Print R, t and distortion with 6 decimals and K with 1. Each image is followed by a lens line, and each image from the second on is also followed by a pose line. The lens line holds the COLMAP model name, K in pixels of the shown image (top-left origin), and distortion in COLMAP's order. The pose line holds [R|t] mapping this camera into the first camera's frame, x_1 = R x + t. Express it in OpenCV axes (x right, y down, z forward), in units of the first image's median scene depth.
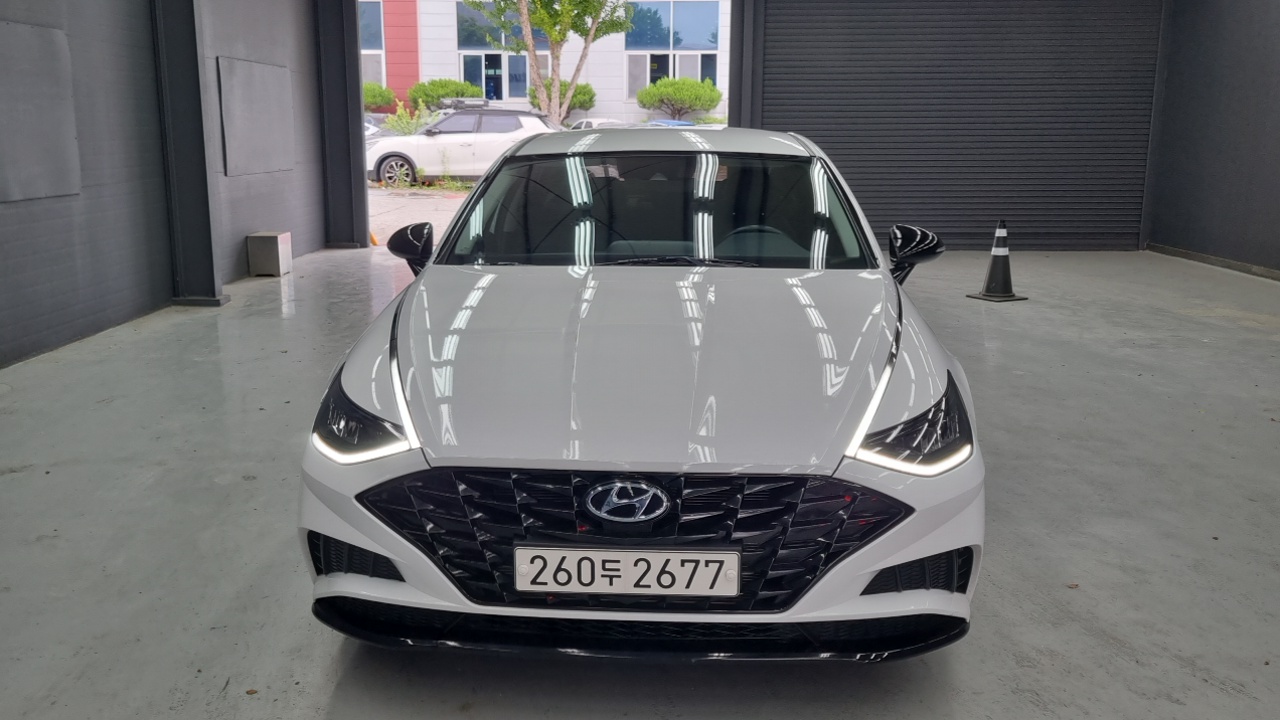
lens RADIAL K [[1118.2, 0, 579.6], [0, 1118.2, 358.1], [0, 0, 1]] dist [0.072755, -0.012662]
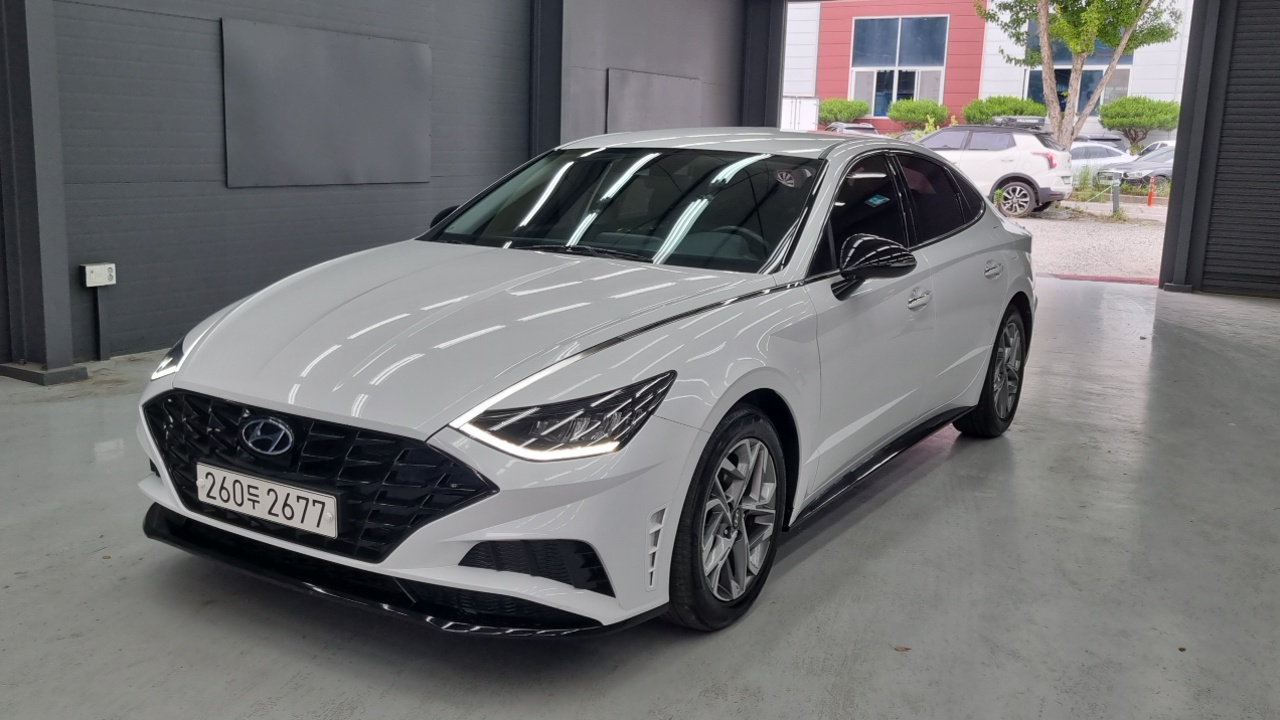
lens RADIAL K [[1118.2, 0, 579.6], [0, 1118.2, 358.1], [0, 0, 1]] dist [0.072755, -0.012662]
pose [[0.884445, 0.119509, -0.451082, 0.801664], [-0.126292, 0.991877, 0.015162, -0.005866], [0.449230, 0.043558, 0.892354, 0.130796]]
